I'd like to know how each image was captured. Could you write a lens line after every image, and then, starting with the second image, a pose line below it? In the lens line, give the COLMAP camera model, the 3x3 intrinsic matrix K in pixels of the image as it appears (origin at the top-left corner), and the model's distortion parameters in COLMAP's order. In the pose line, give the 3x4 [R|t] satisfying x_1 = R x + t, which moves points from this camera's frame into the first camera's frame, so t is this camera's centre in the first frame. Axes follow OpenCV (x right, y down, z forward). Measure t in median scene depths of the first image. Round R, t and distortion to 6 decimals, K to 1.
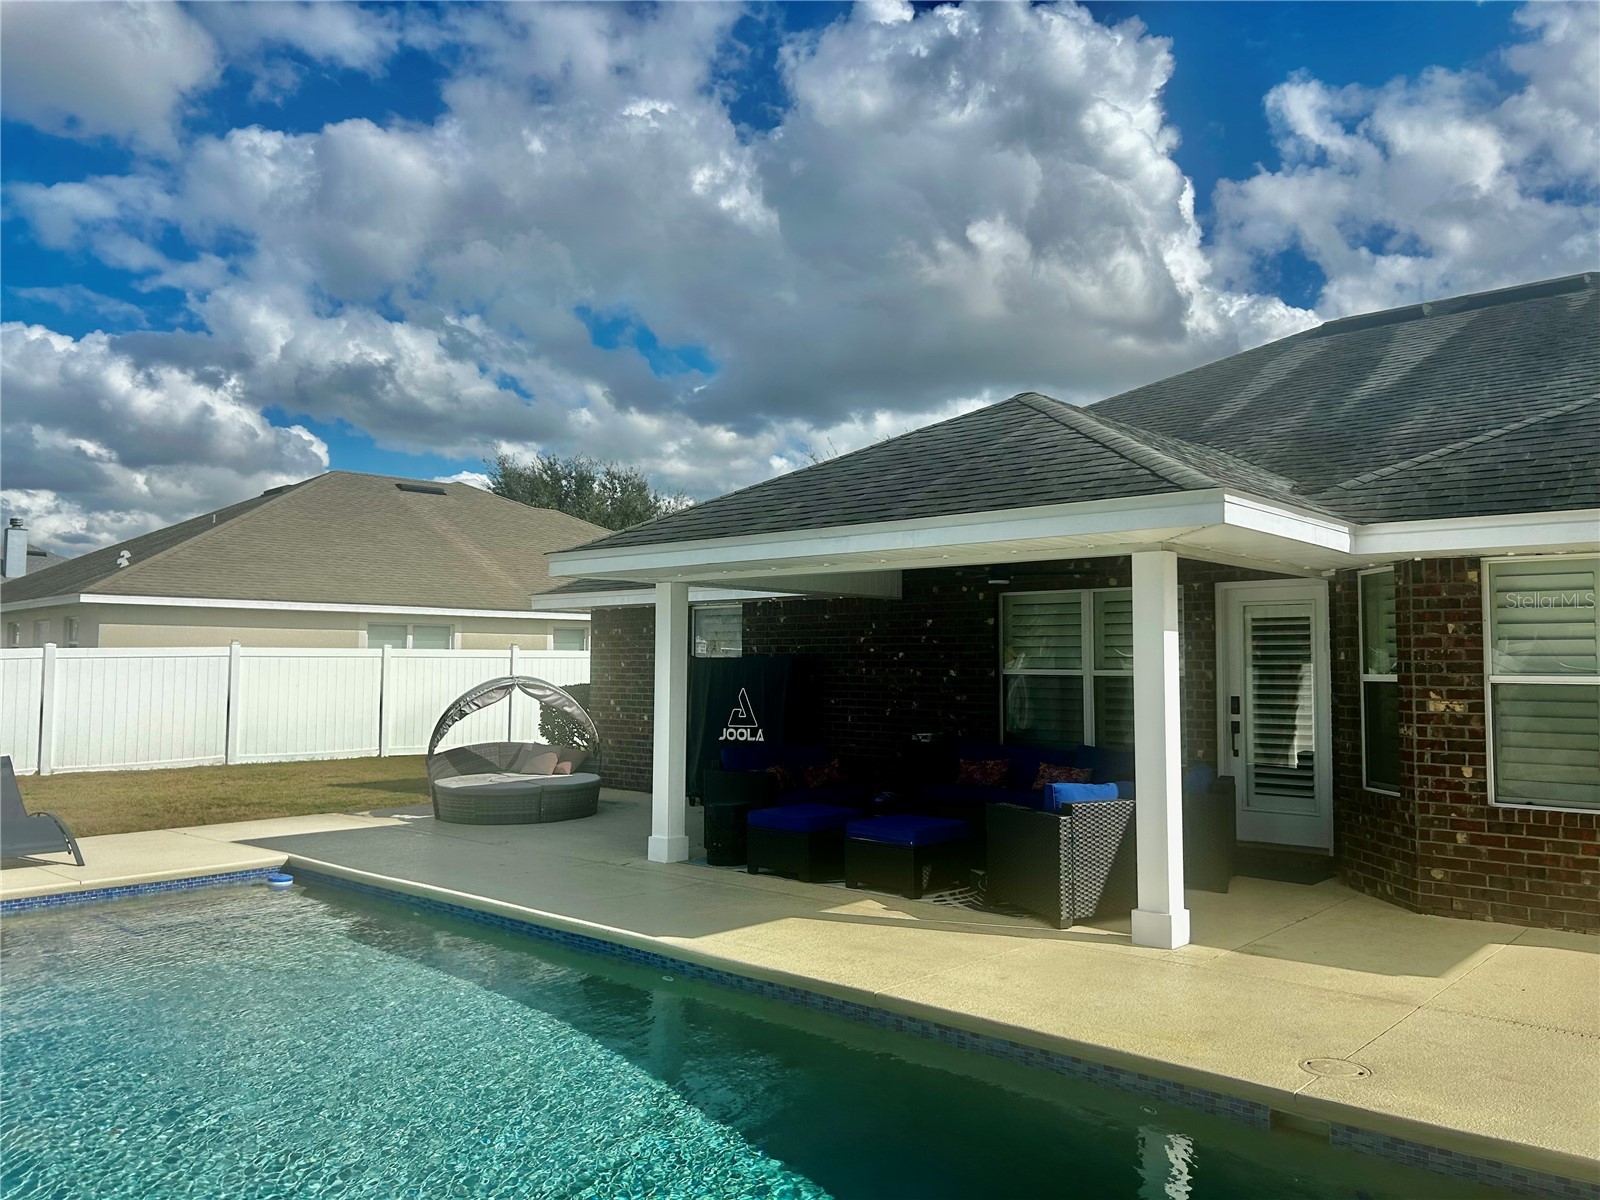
lens RADIAL K [[1209.2, 0, 795.3], [0, 1209.2, 597.7], [0, 0, 1]] dist [0.086543, -0.064178]
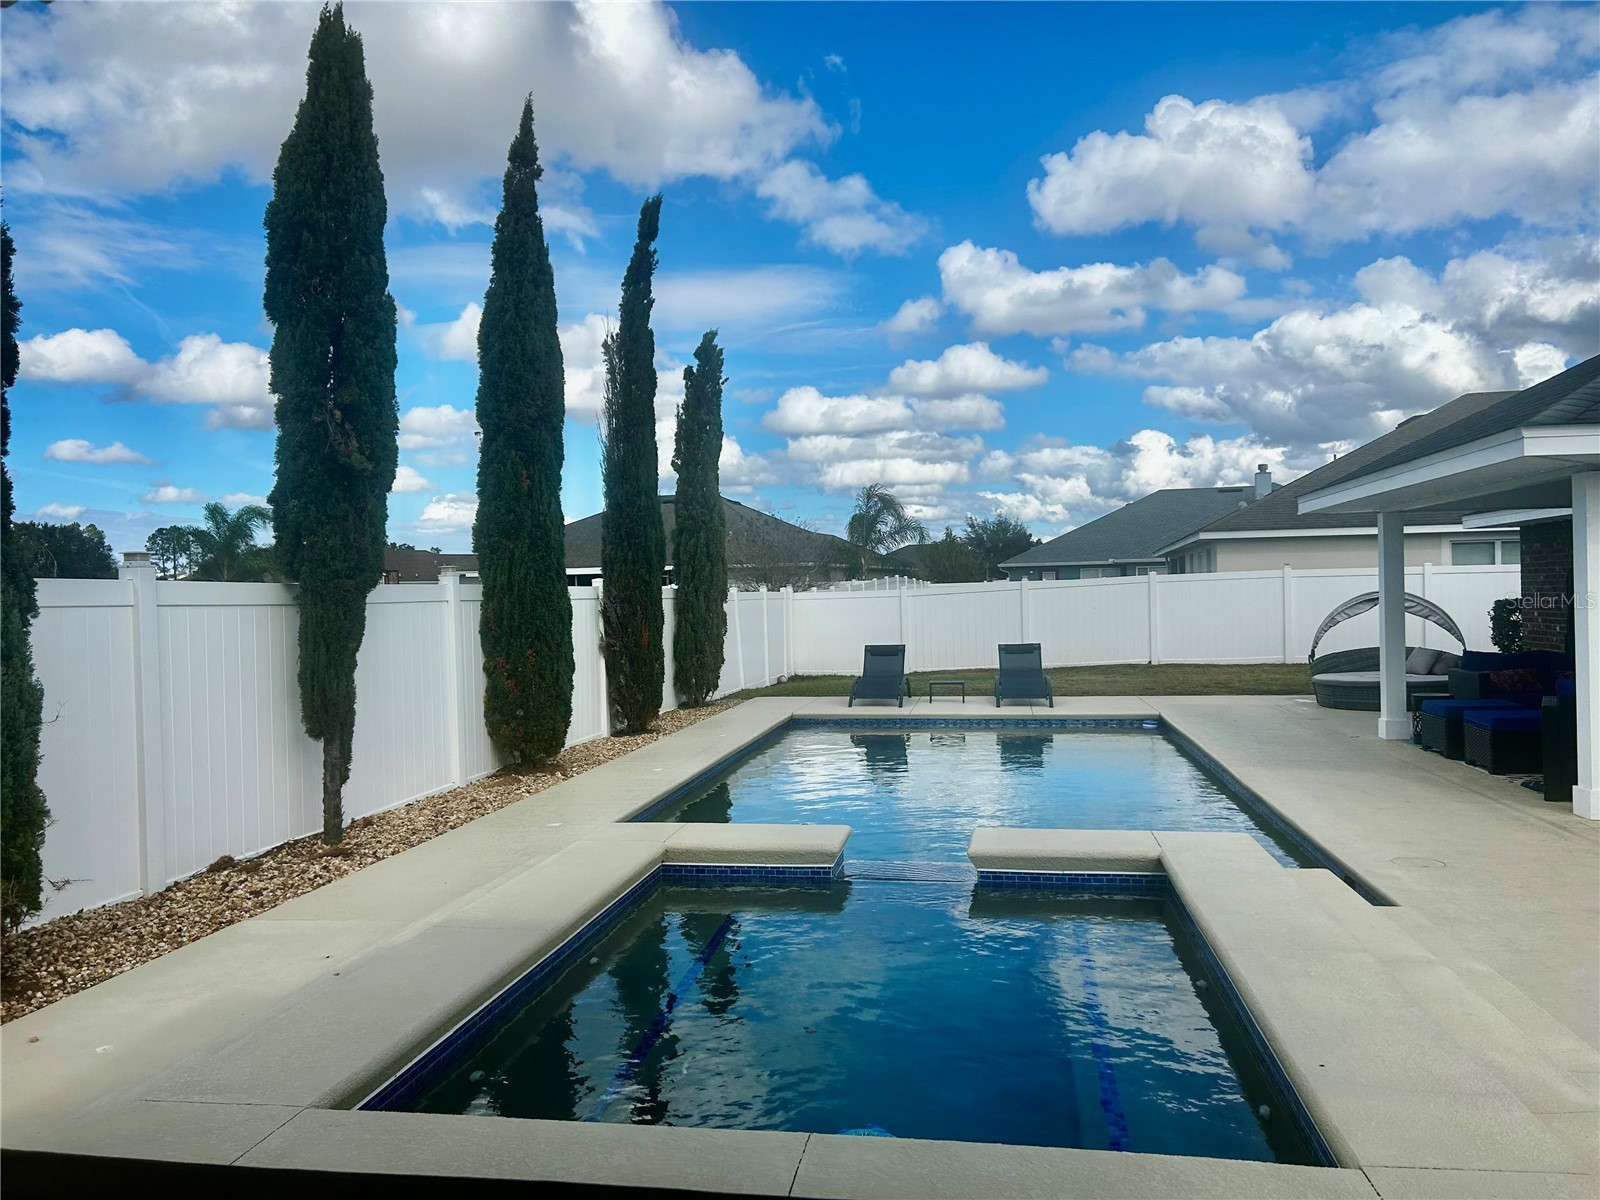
lens RADIAL K [[1209.2, 0, 813.7], [0, 1209.2, 606.2], [0, 0, 1]] dist [0.086543, -0.064178]
pose [[0.545813, -0.005617, -0.837888, 0.403875], [0.067311, 0.997040, 0.037163, -0.001848], [0.835199, -0.076683, 0.544576, -0.102466]]
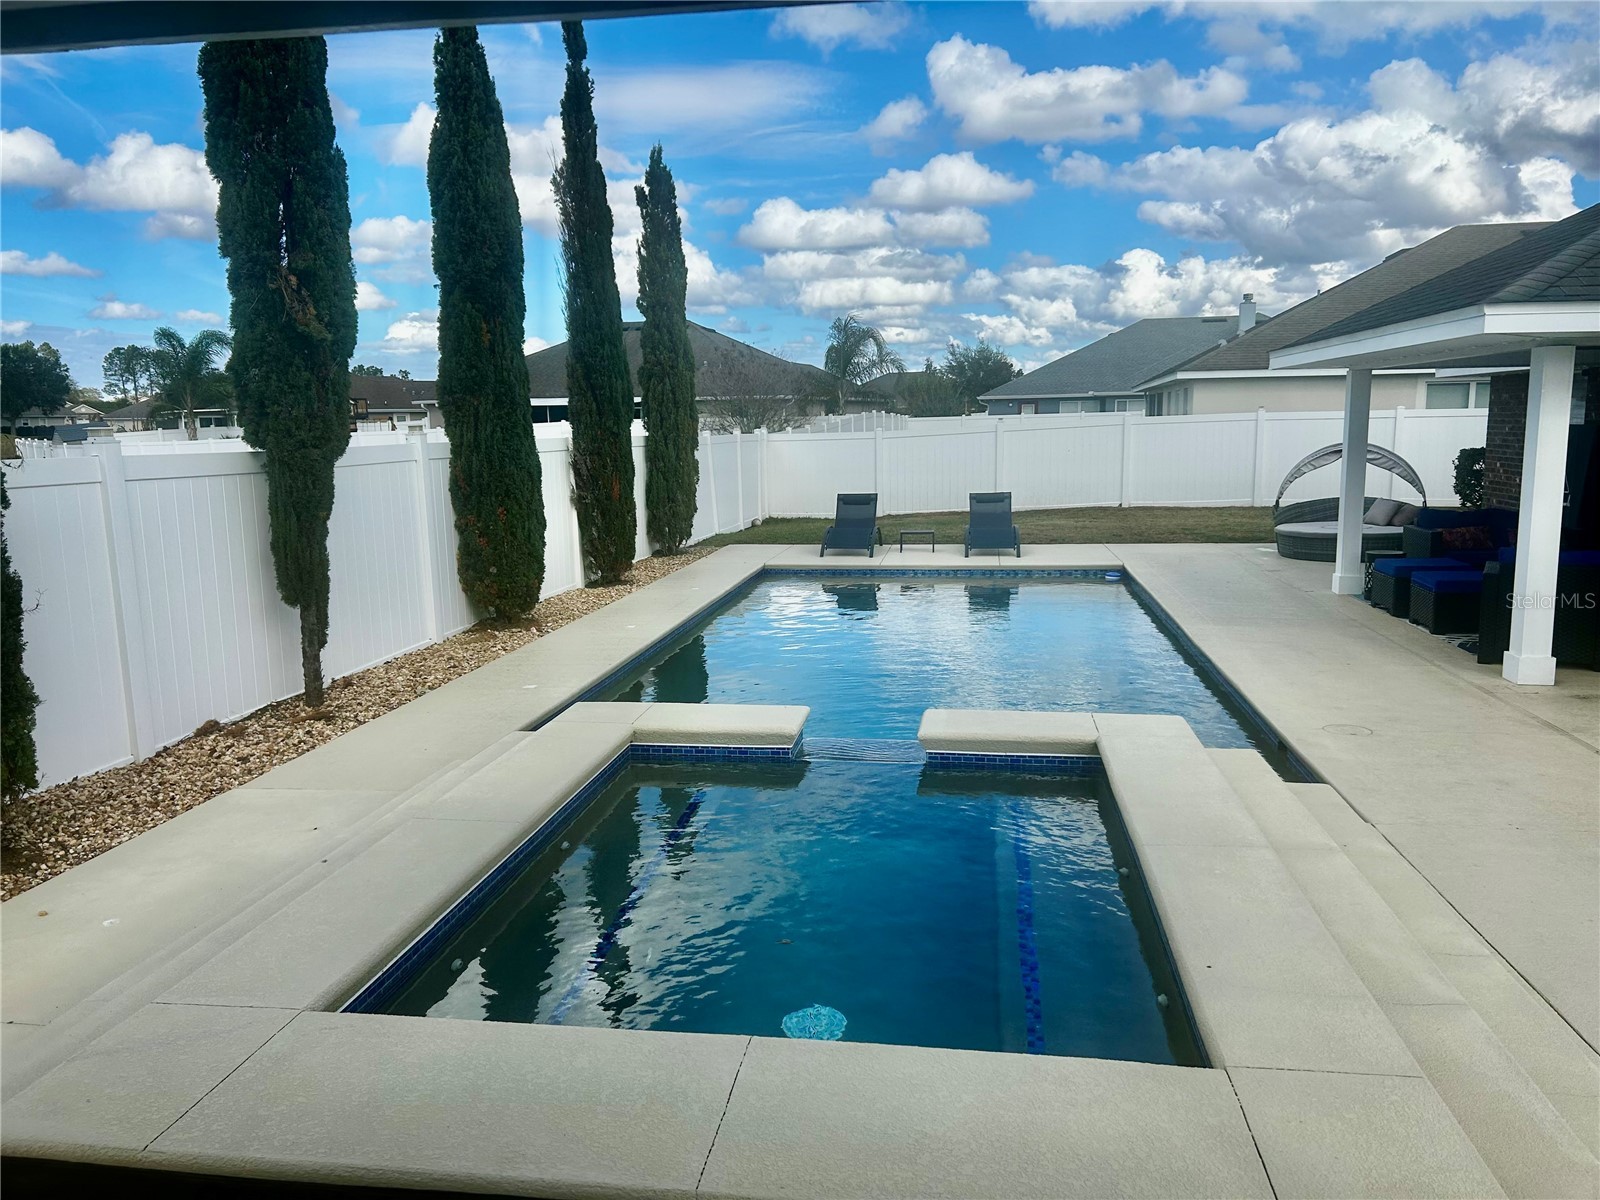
lens RADIAL K [[1209.2, 0, 813.0], [0, 1209.2, 617.2], [0, 0, 1]] dist [0.086543, -0.064178]
pose [[0.559970, 0.123680, -0.819229, 0.415658], [0.060275, 0.980093, 0.189166, -0.023321], [0.826317, -0.155306, 0.541369, -0.101744]]
